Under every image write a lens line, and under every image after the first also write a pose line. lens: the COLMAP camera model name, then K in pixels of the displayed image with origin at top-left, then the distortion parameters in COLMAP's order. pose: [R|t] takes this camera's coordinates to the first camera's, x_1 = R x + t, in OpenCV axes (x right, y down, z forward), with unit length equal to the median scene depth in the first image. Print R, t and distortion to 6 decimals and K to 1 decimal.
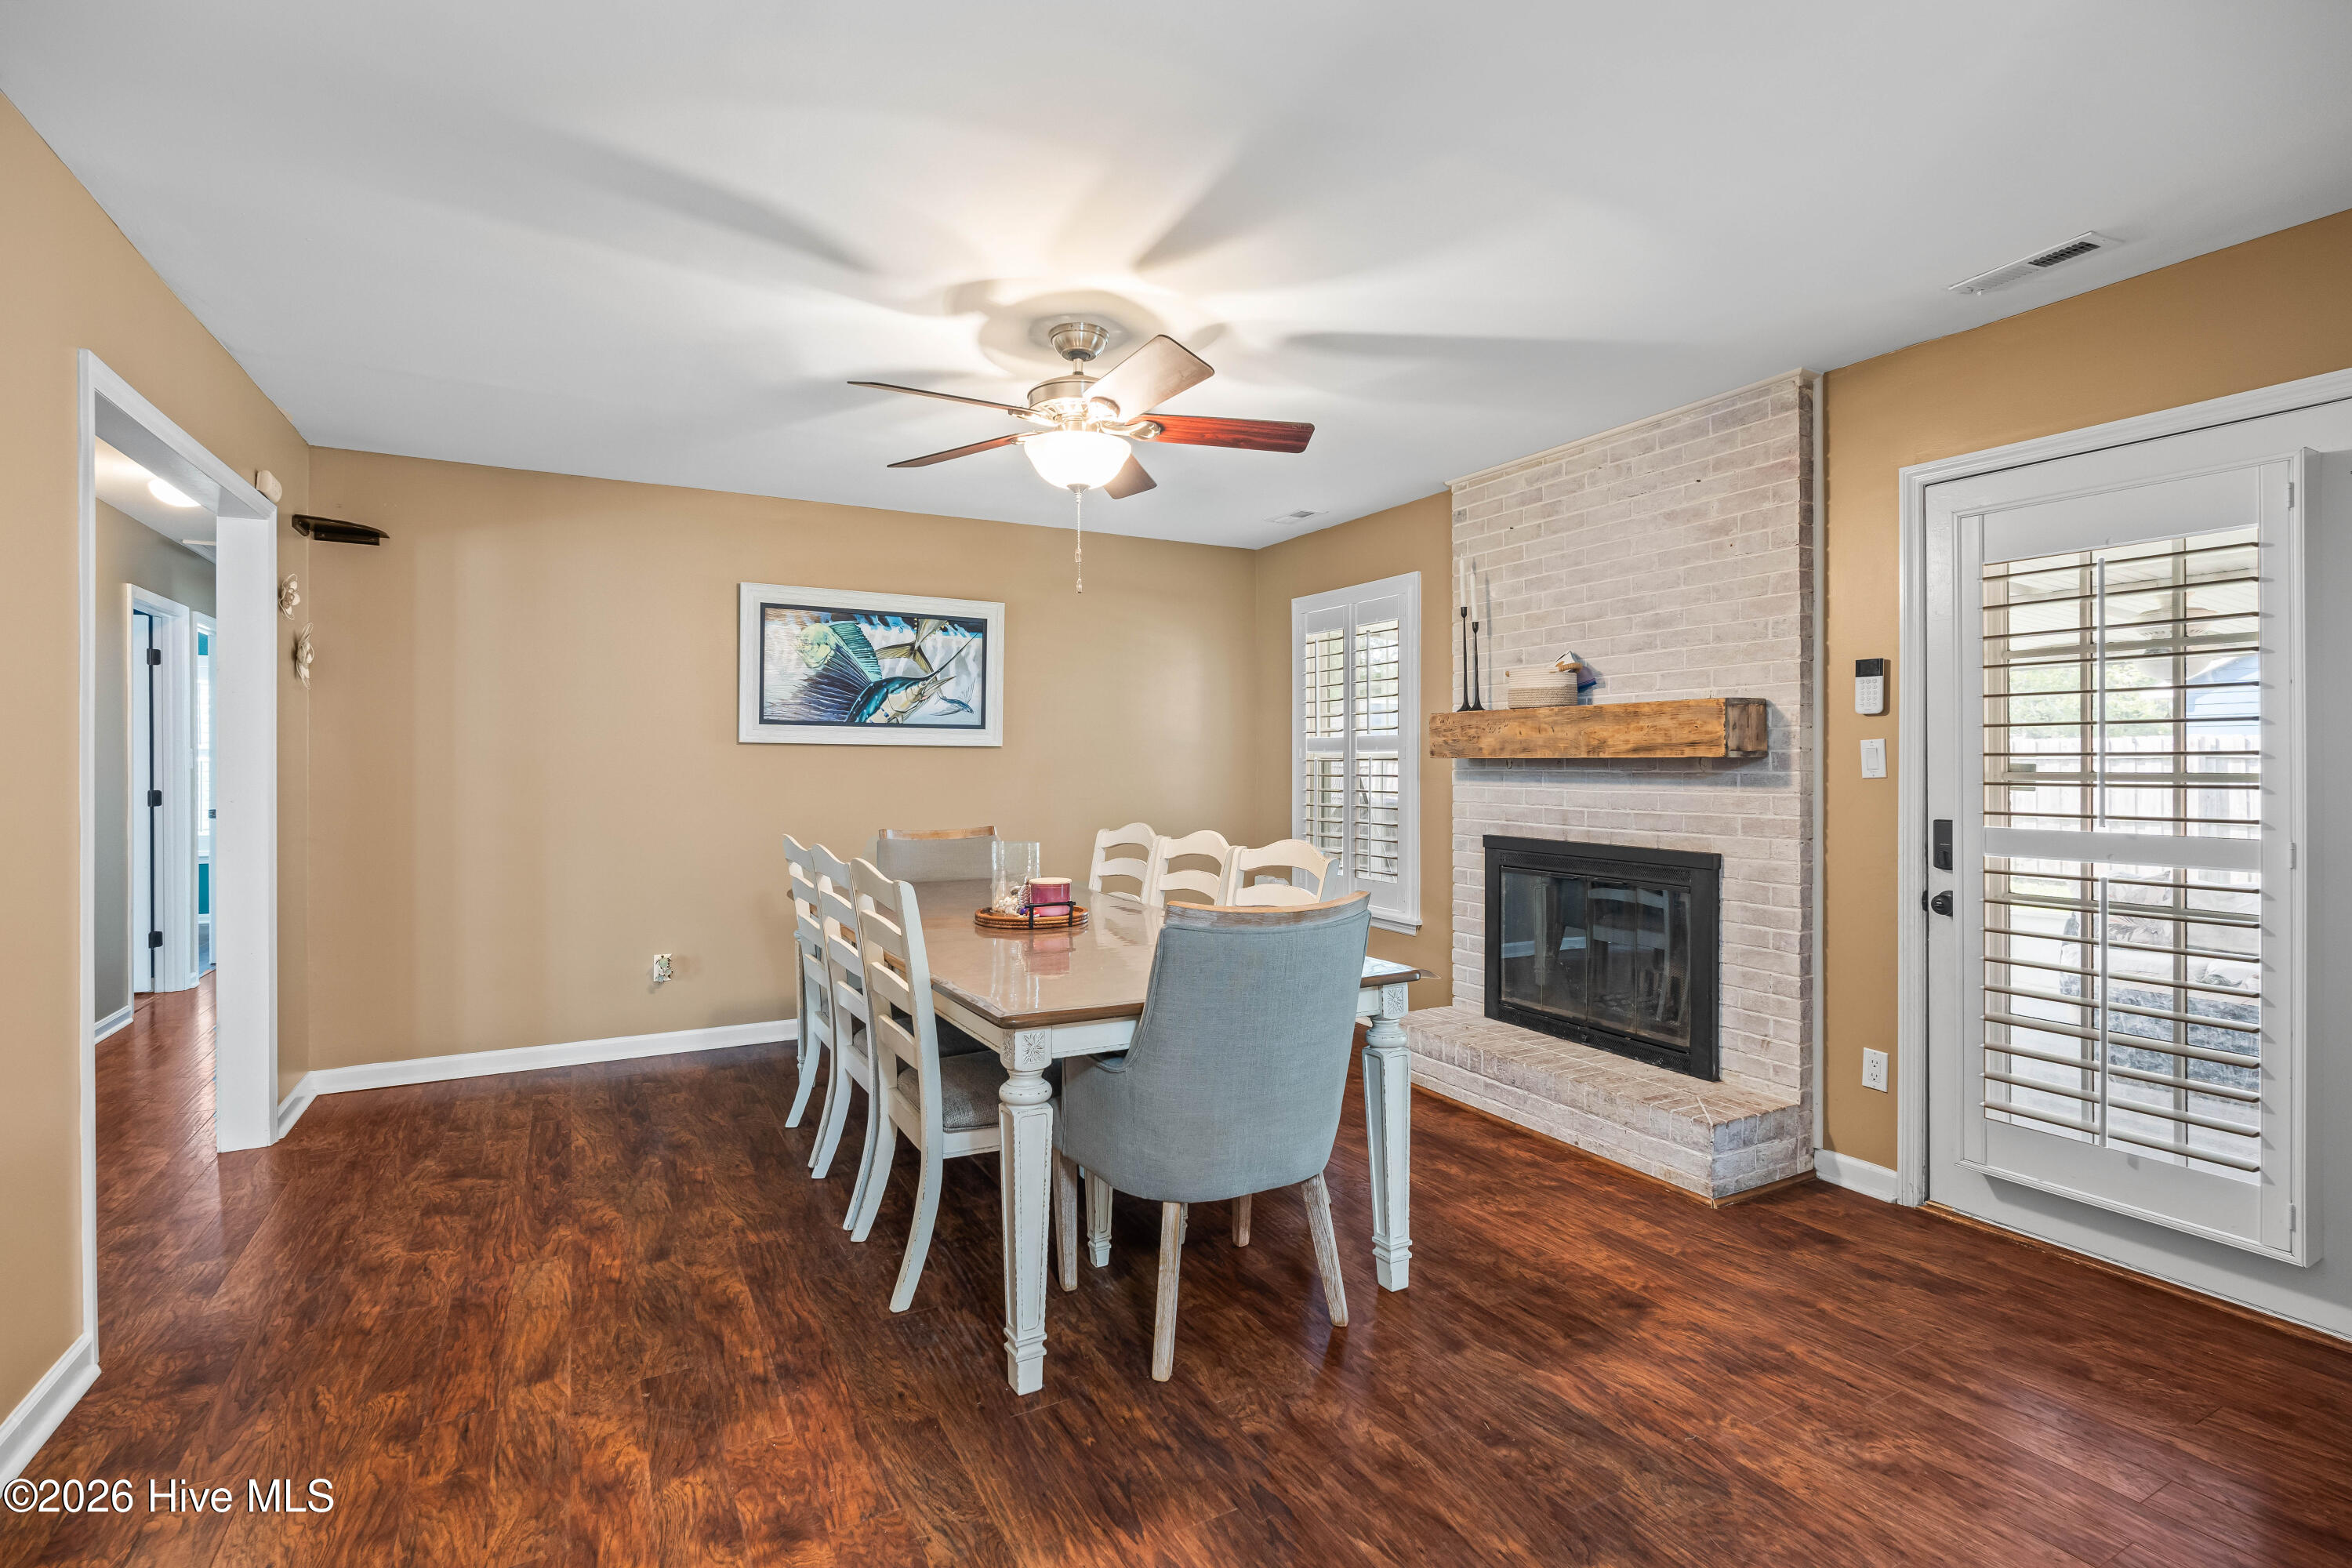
lens RADIAL K [[1205.2, 0, 1170.4], [0, 1205.2, 768.2], [0, 0, 1]] dist [-0.001880, -0.000150]
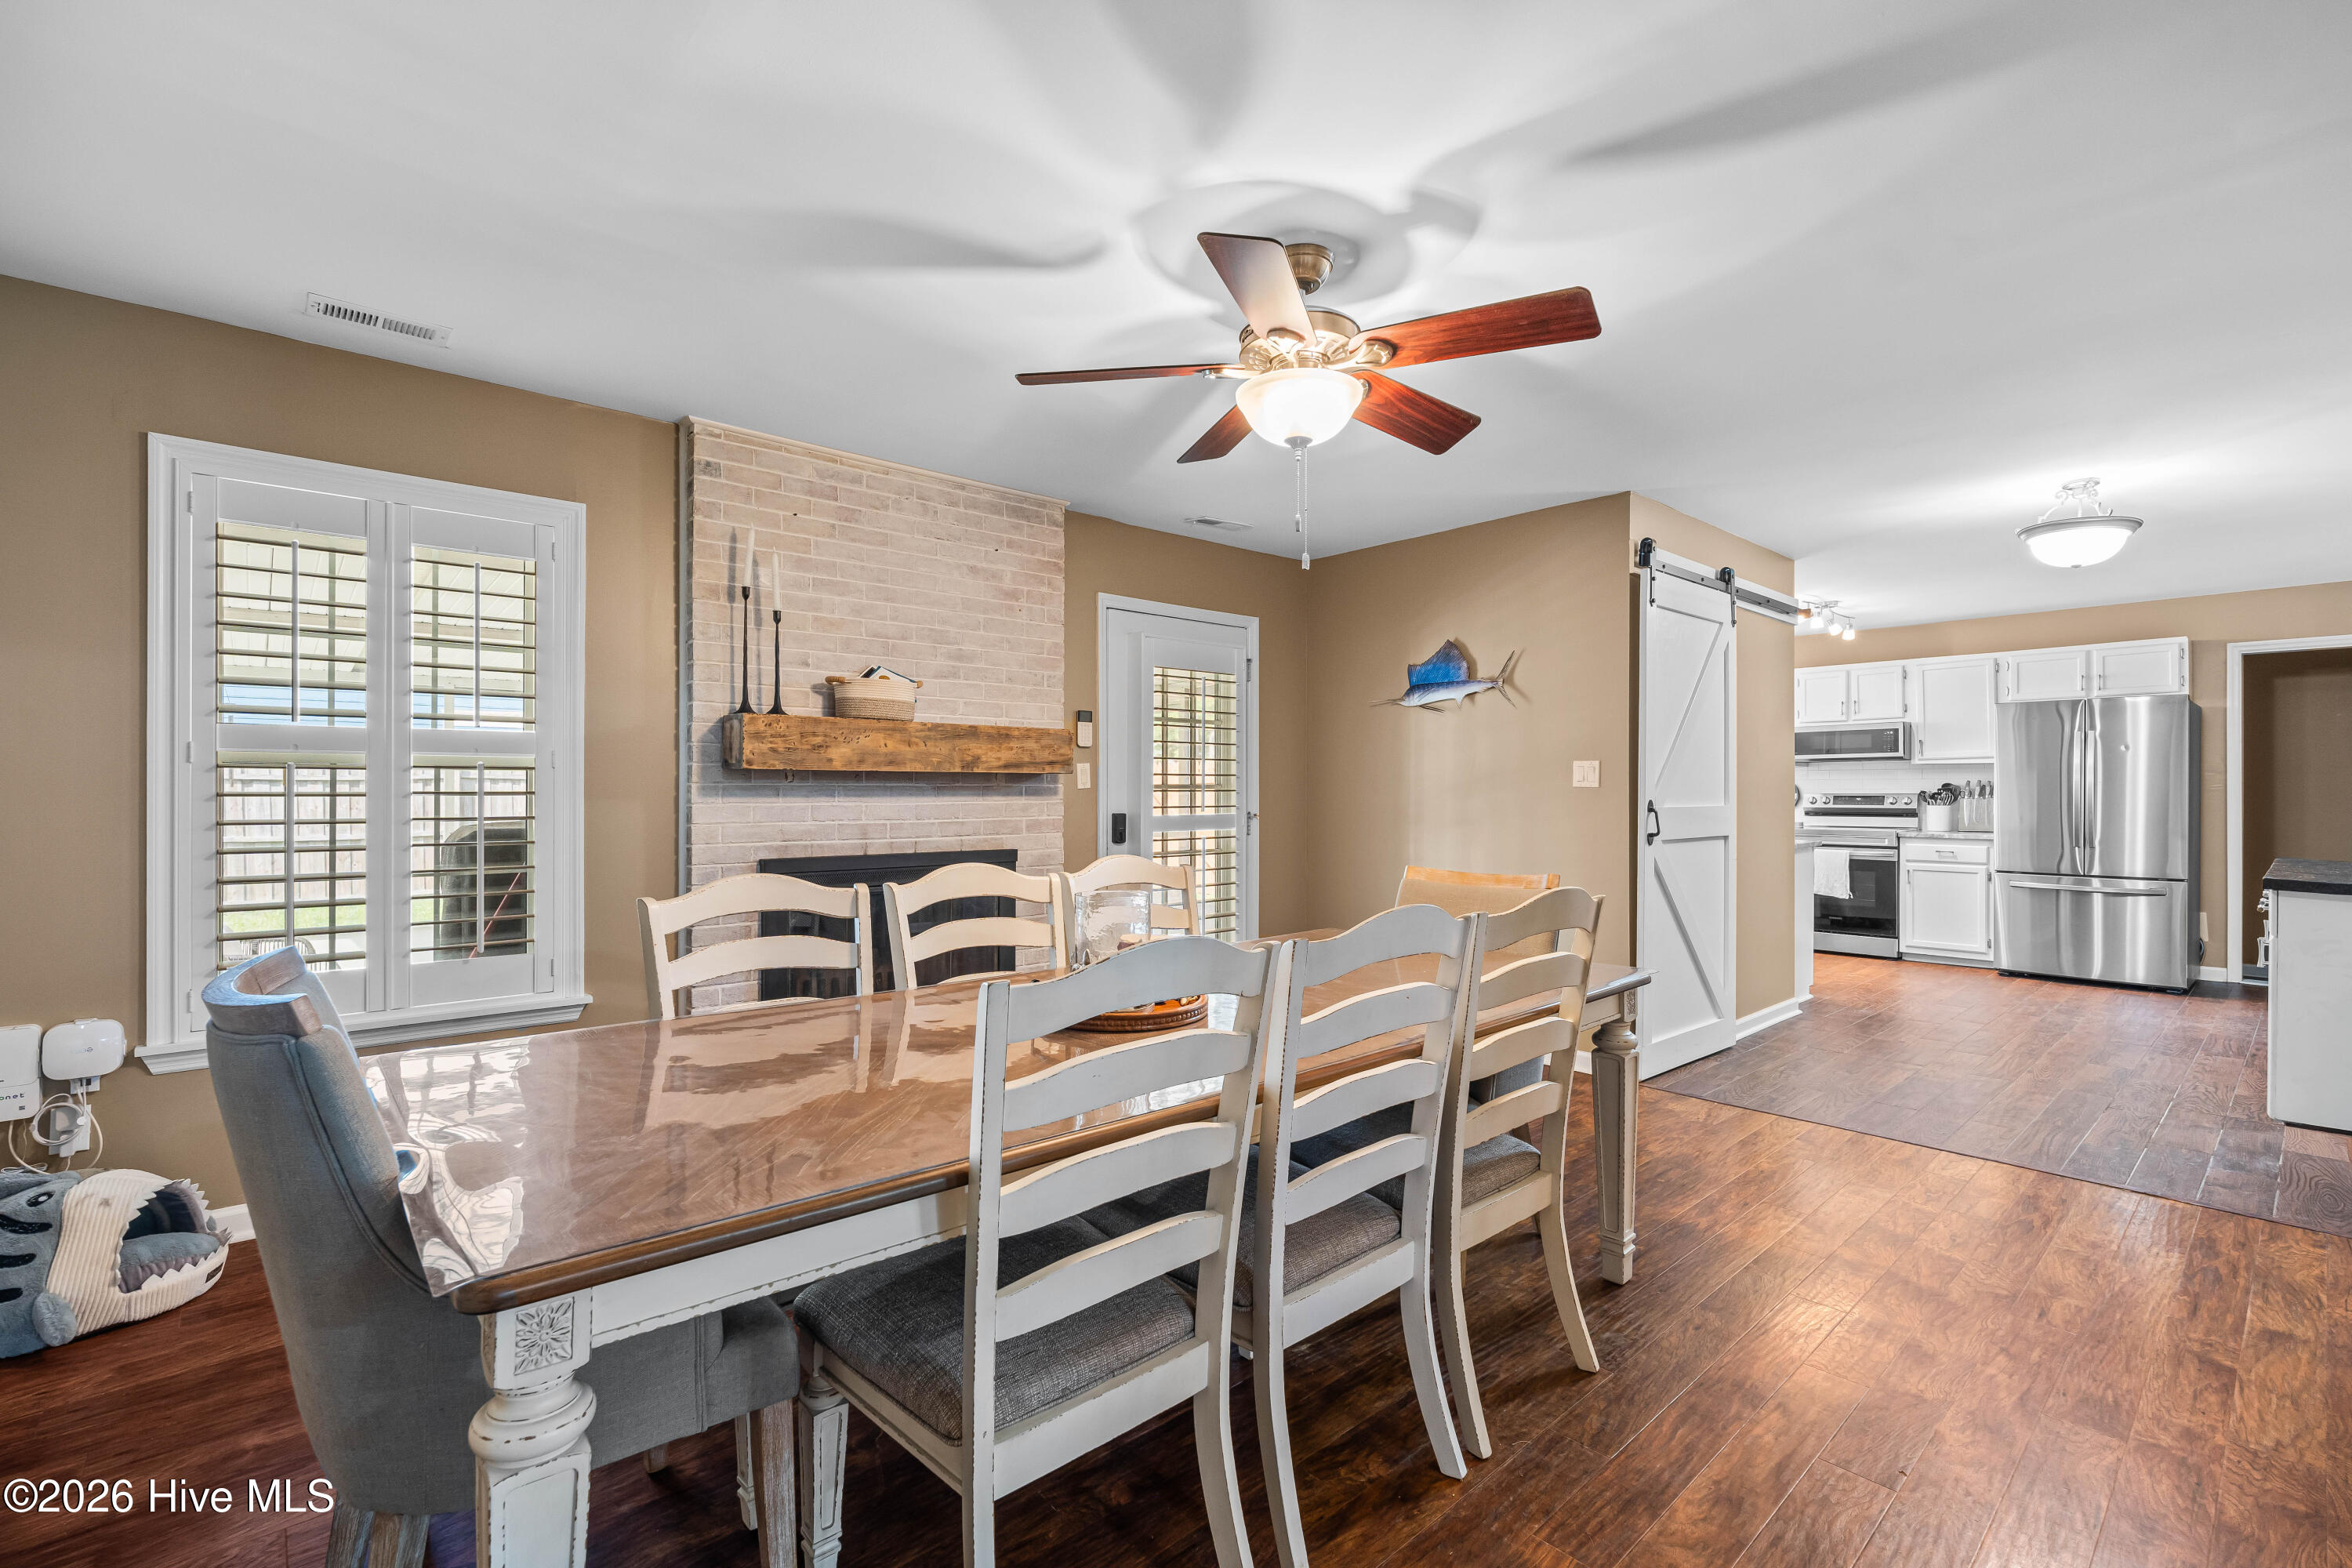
lens RADIAL K [[1086.5, 0, 1176.0], [0, 1086.5, 784.0], [0, 0, 1]] dist [0.001241, 0.000200]
pose [[-0.293645, 0.002386, 0.955912, -0.673654], [0.002883, 0.999995, -0.001610, 0.004392], [-0.955910, 0.002283, -0.293650, 1.134980]]
